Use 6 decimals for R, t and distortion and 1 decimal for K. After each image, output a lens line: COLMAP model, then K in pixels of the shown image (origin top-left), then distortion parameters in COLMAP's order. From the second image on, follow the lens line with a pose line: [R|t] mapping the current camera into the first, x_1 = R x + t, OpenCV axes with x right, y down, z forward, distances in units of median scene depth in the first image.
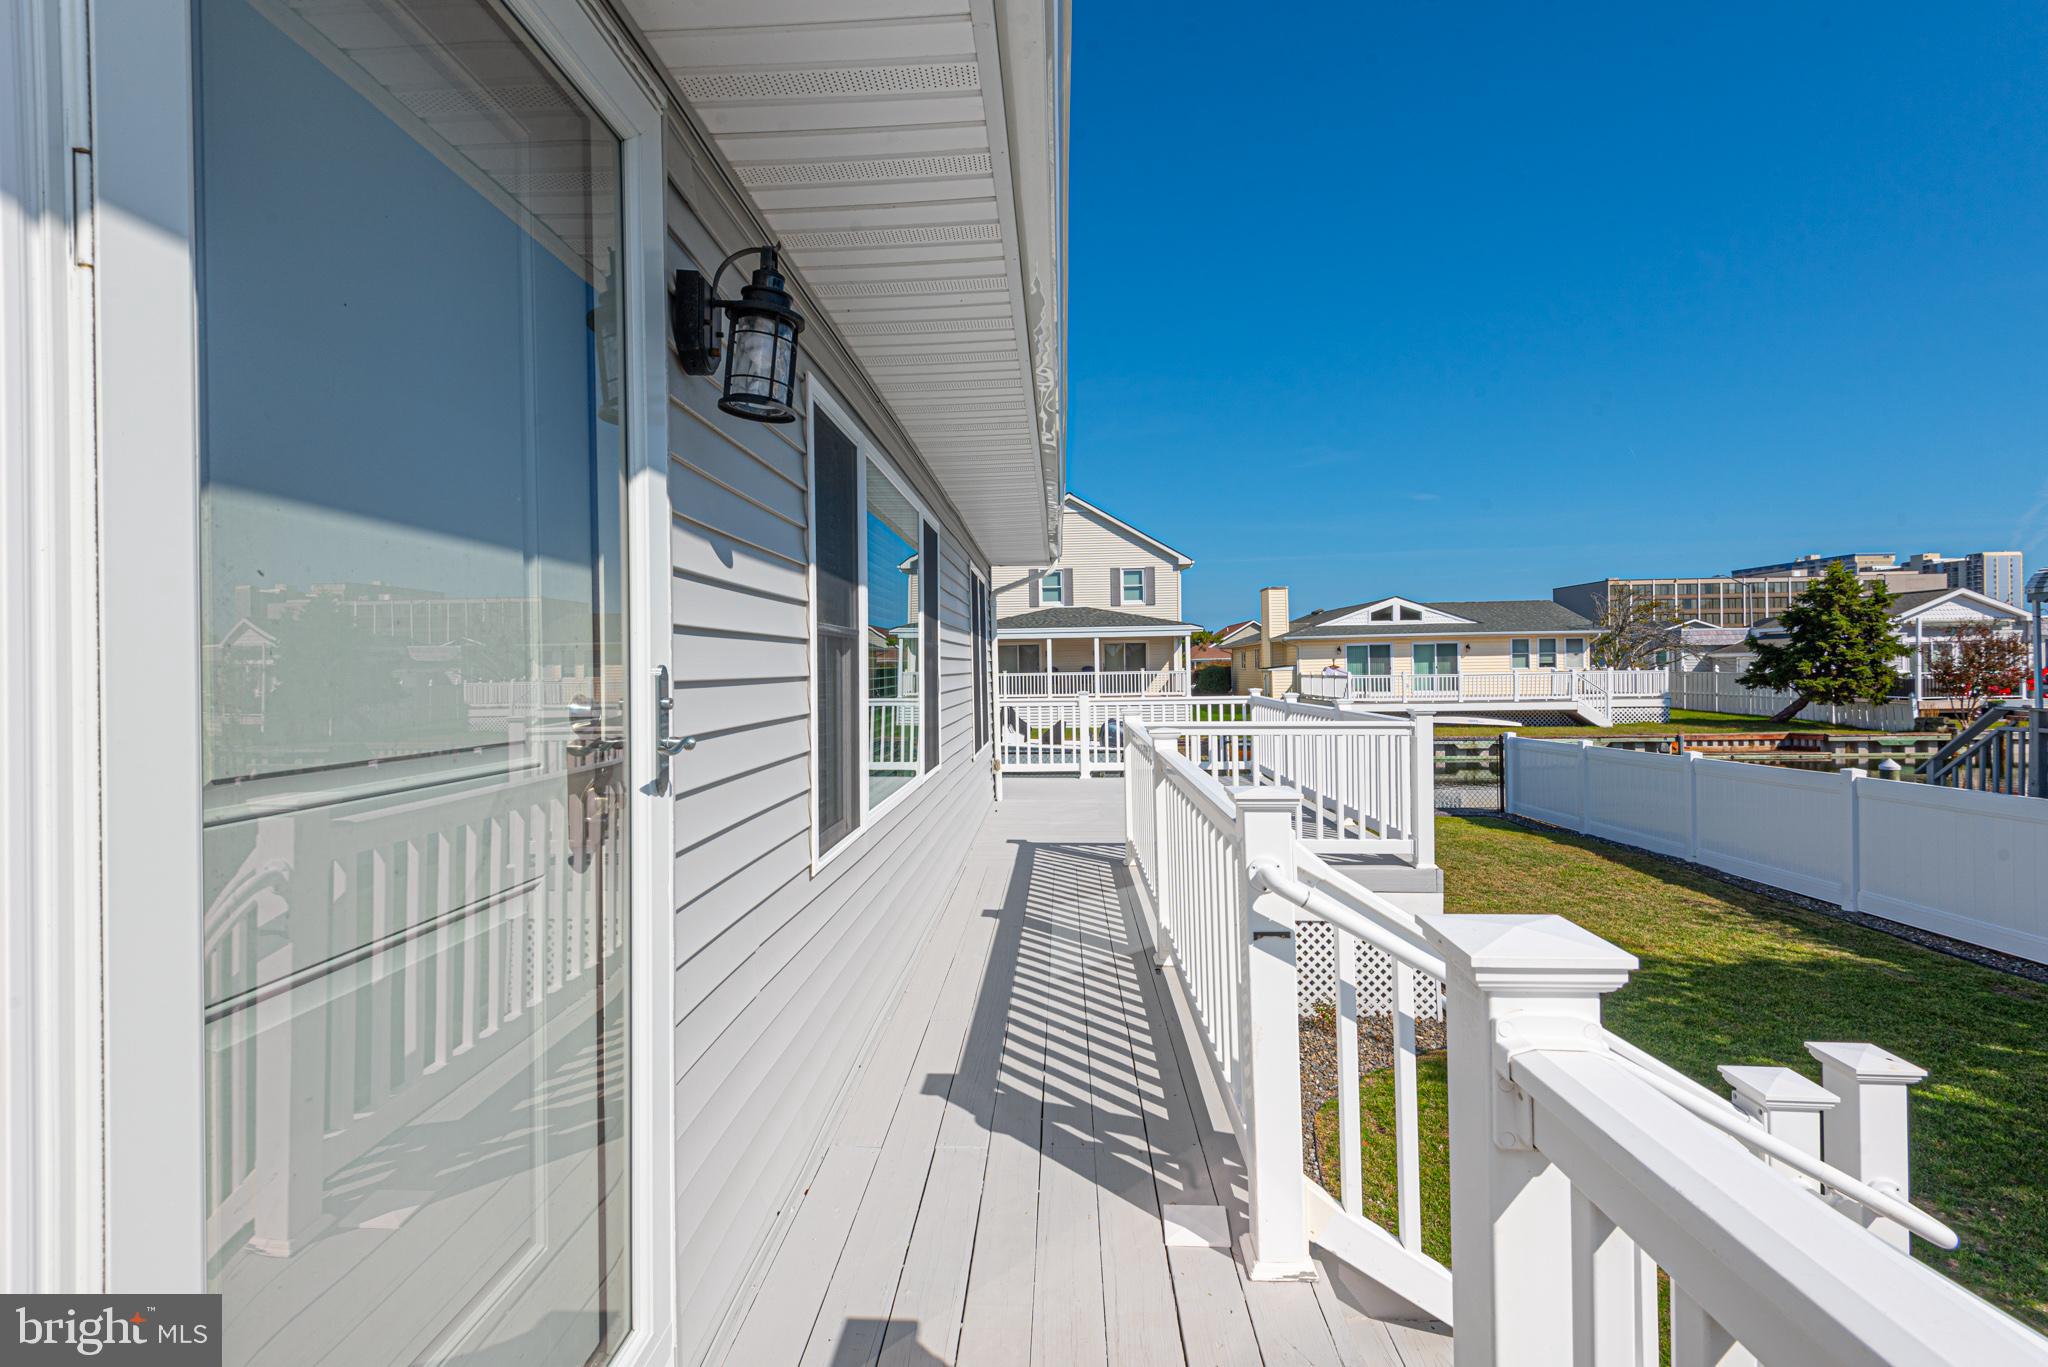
lens RADIAL K [[930.1, 0, 1016.3], [0, 930.1, 671.2], [0, 0, 1]] dist [0.034575, -0.017834]
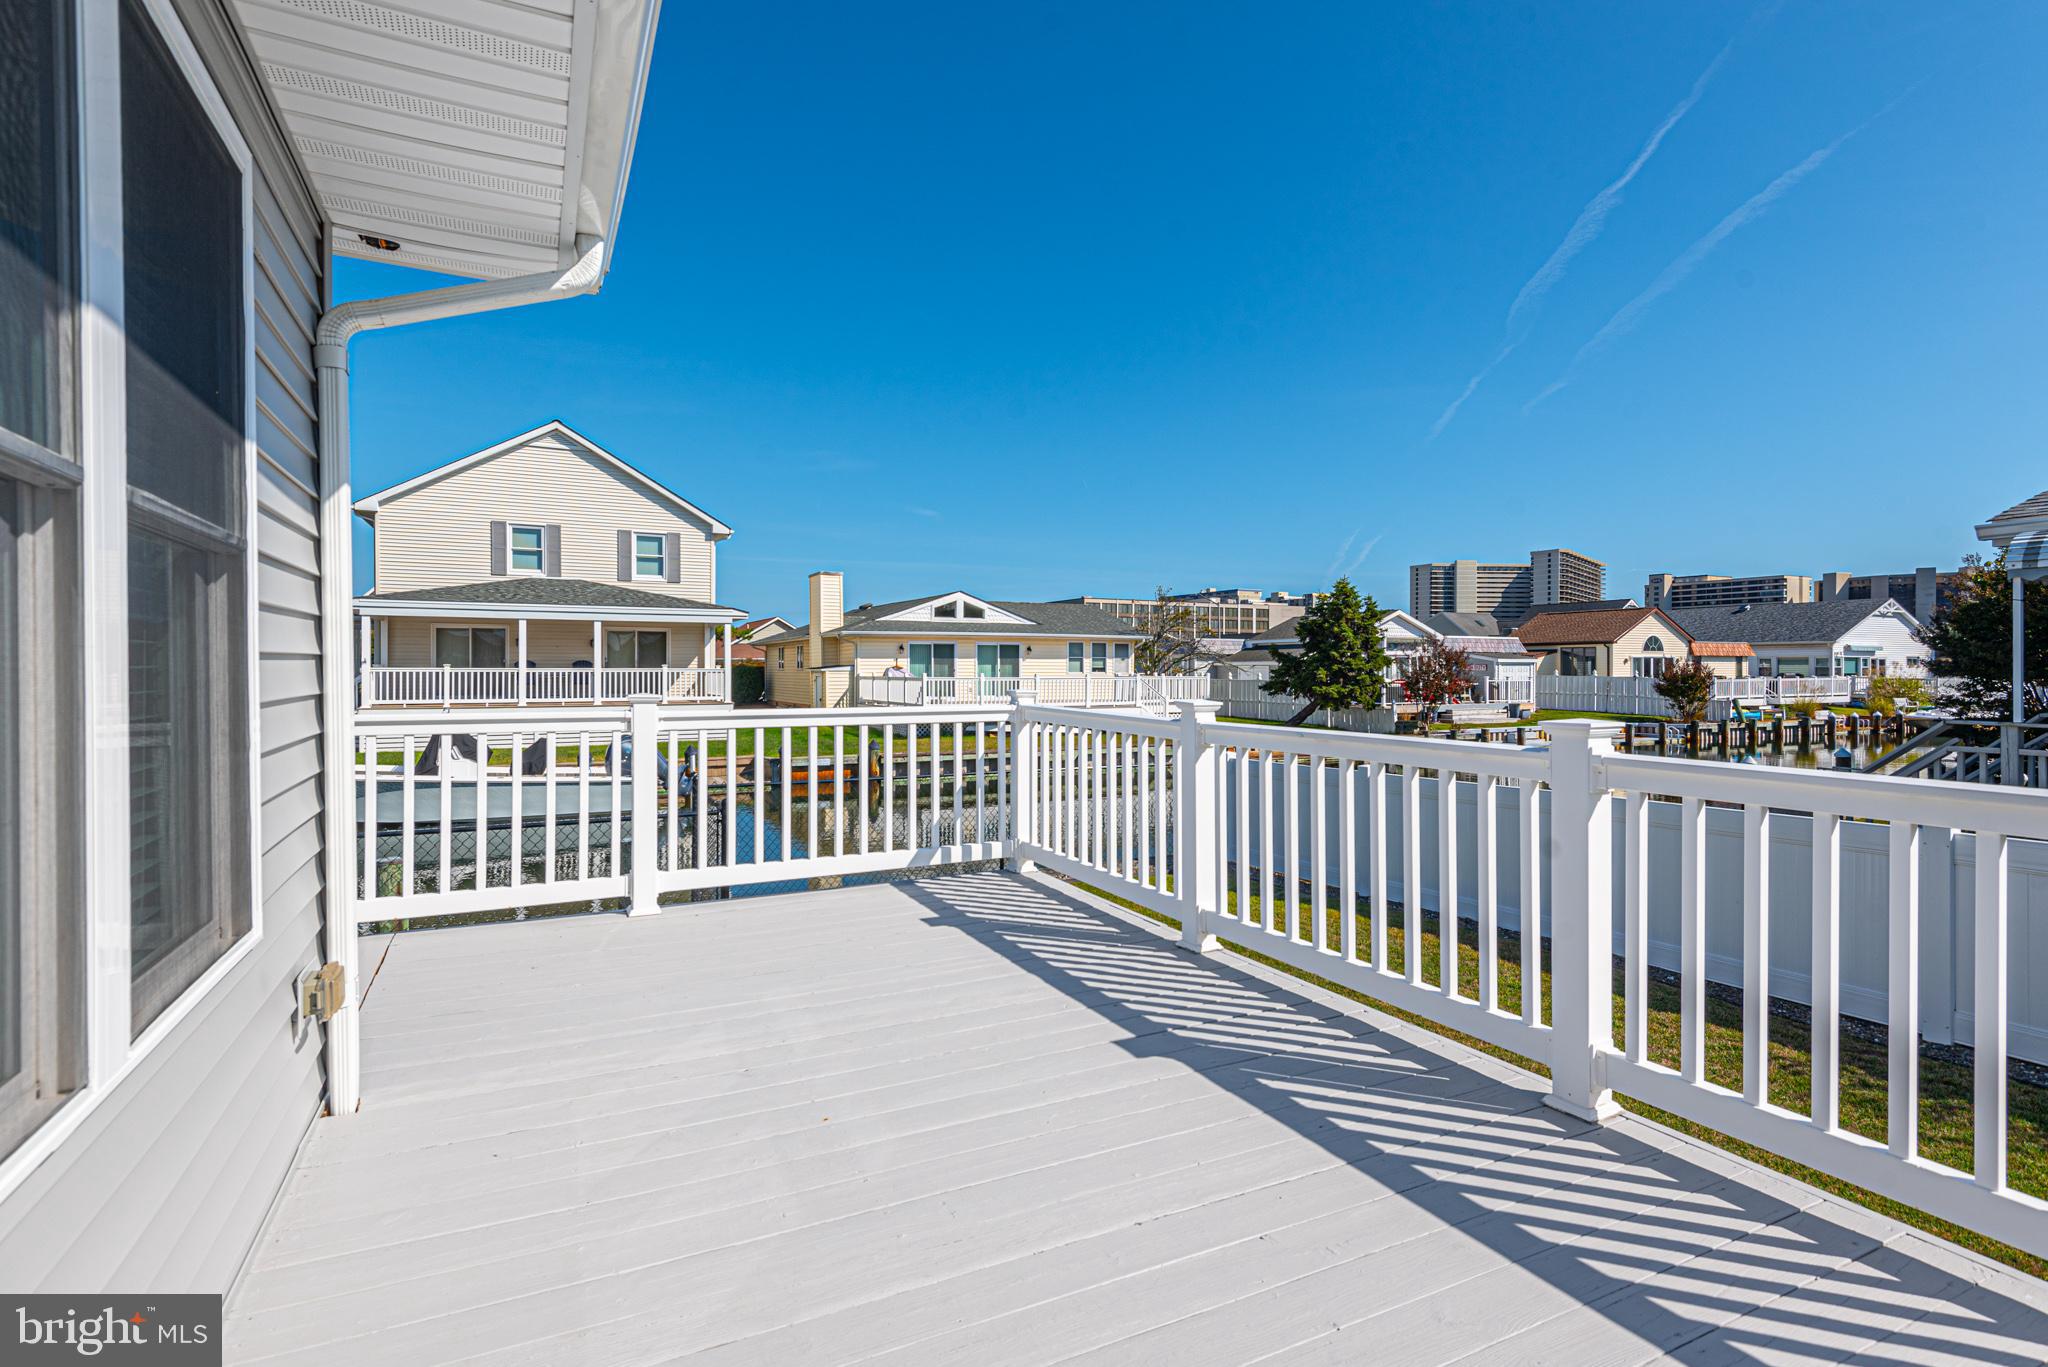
lens RADIAL K [[958.6, 0, 1022.3], [0, 958.6, 672.1], [0, 0, 1]] dist [0.036431, -0.019925]
pose [[0.868996, 0.015812, 0.494567, 0.002707], [-0.014233, 0.999874, -0.006960, 0.003817], [-0.494615, -0.000991, 0.869112, 0.171000]]
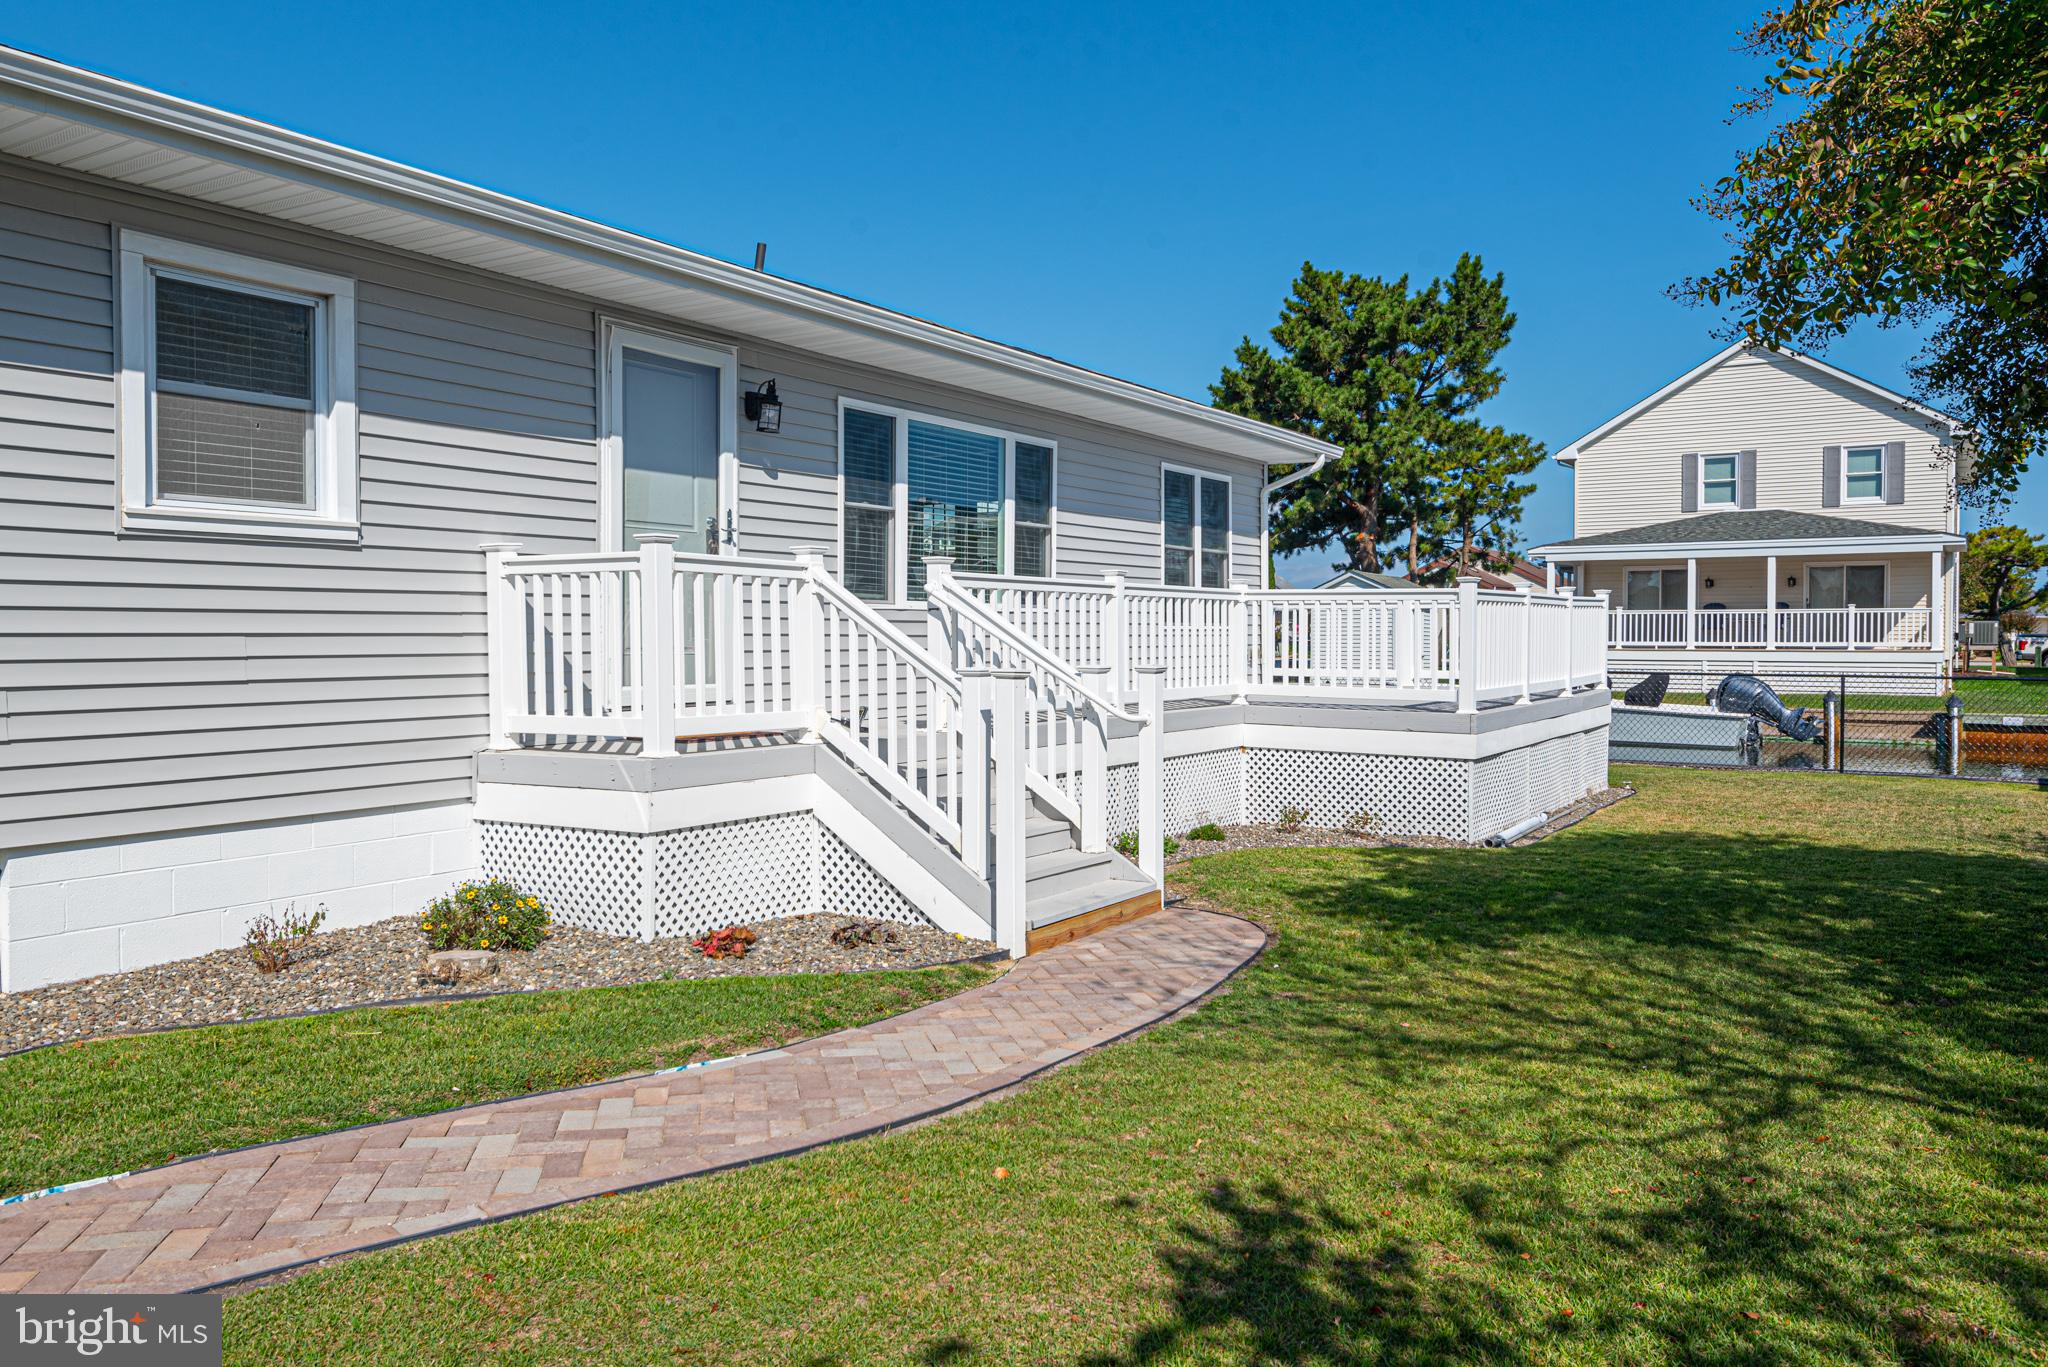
lens RADIAL K [[1449.3, 0, 1020.8], [0, 1449.3, 680.3], [0, 0, 1]] dist [0.004354, -0.000088]
pose [[0.863149, 0.033073, -0.503865, 0.133974], [-0.015076, 0.999096, 0.039753, 0.016441], [0.504724, -0.026717, 0.862867, -0.127889]]
